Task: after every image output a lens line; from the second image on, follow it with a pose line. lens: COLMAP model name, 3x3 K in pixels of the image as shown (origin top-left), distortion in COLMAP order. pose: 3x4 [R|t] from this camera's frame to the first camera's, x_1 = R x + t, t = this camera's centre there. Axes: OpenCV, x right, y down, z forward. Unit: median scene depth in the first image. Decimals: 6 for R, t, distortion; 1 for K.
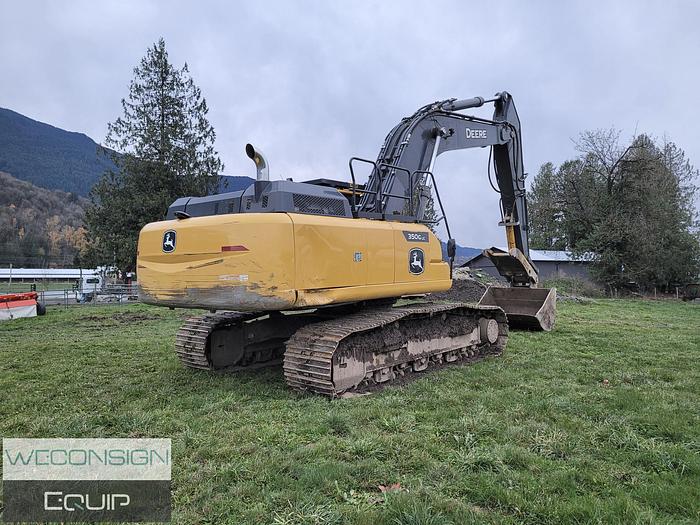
lens RADIAL K [[521.4, 0, 346.1], [0, 521.4, 262.5], [0, 0, 1]] dist [0.045304, 0.000655]
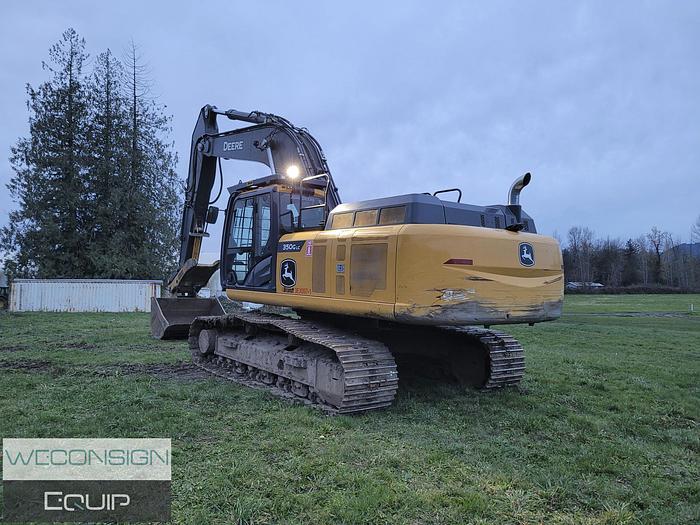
lens RADIAL K [[523.8, 0, 344.2], [0, 523.8, 265.2], [0, 0, 1]] dist [0.040836, -0.005374]
pose [[0.207887, 0.041206, 0.977285, -1.030121], [-0.033205, 0.998834, -0.035052, 0.018375], [-0.977589, -0.025164, 0.209013, 0.861915]]
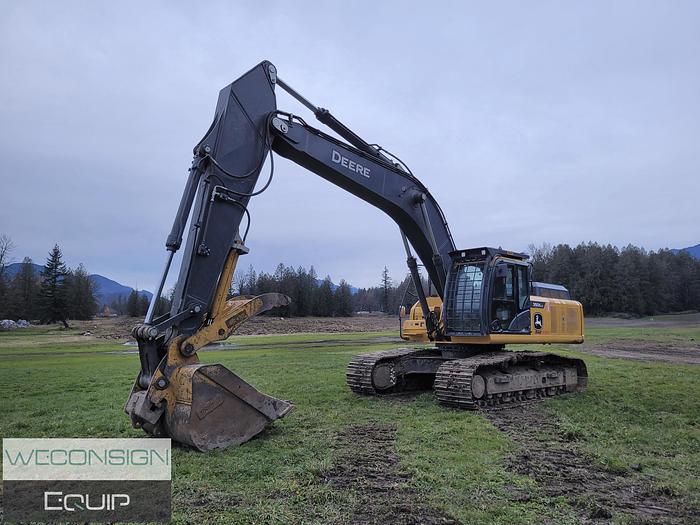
lens RADIAL K [[523.1, 0, 352.6], [0, 523.1, 268.1], [0, 0, 1]] dist [0.039007, -0.005348]
pose [[-0.993919, 0.016788, 0.108823, 0.184508], [0.003542, 0.992672, -0.120789, 0.030433], [-0.110053, -0.119669, -0.986695, 2.640755]]
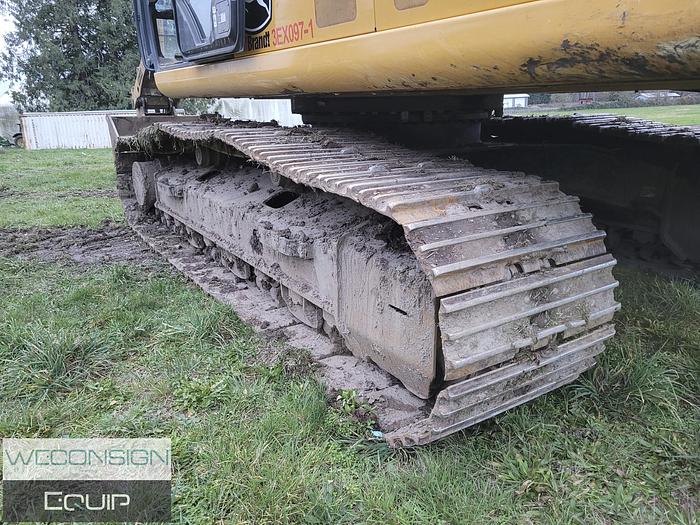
lens RADIAL K [[524.7, 0, 350.2], [0, 524.7, 265.4], [0, 0, 1]] dist [0.048184, -0.025190]
pose [[0.274971, -0.274419, 0.921458, -0.489436], [0.010992, 0.959237, 0.282390, 0.074234], [-0.961390, -0.067520, 0.266779, 0.991139]]
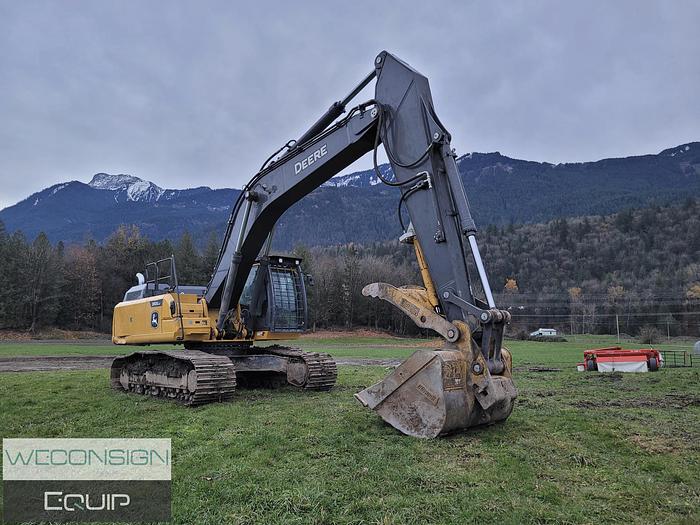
lens RADIAL K [[522.8, 0, 354.9], [0, 522.8, 265.3], [0, 0, 1]] dist [0.041838, -0.011144]
pose [[-0.114956, -0.129460, -0.984899, 1.516305], [0.023842, 0.990826, -0.133022, 0.055139], [0.993084, -0.038774, -0.110815, 1.667303]]
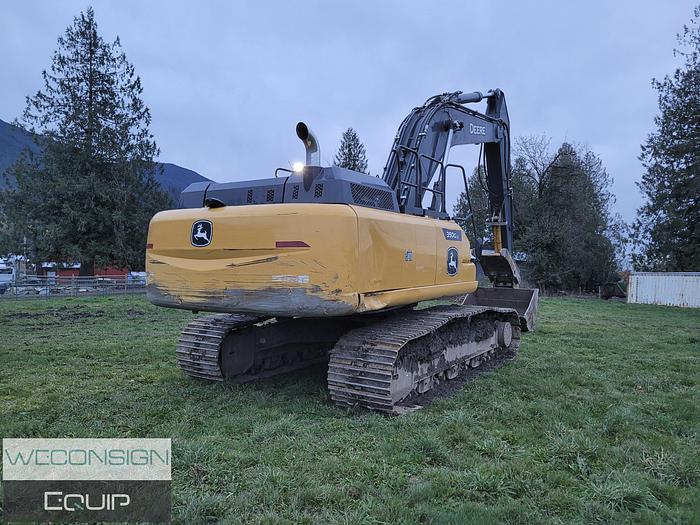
lens RADIAL K [[522.8, 0, 354.9], [0, 522.8, 265.3], [0, 0, 1]] dist [0.041838, -0.011144]
pose [[0.988676, 0.019330, 0.148816, -0.167168], [-0.021667, 0.999666, 0.014100, -0.004723], [-0.148494, -0.017164, 0.988764, 0.097877]]
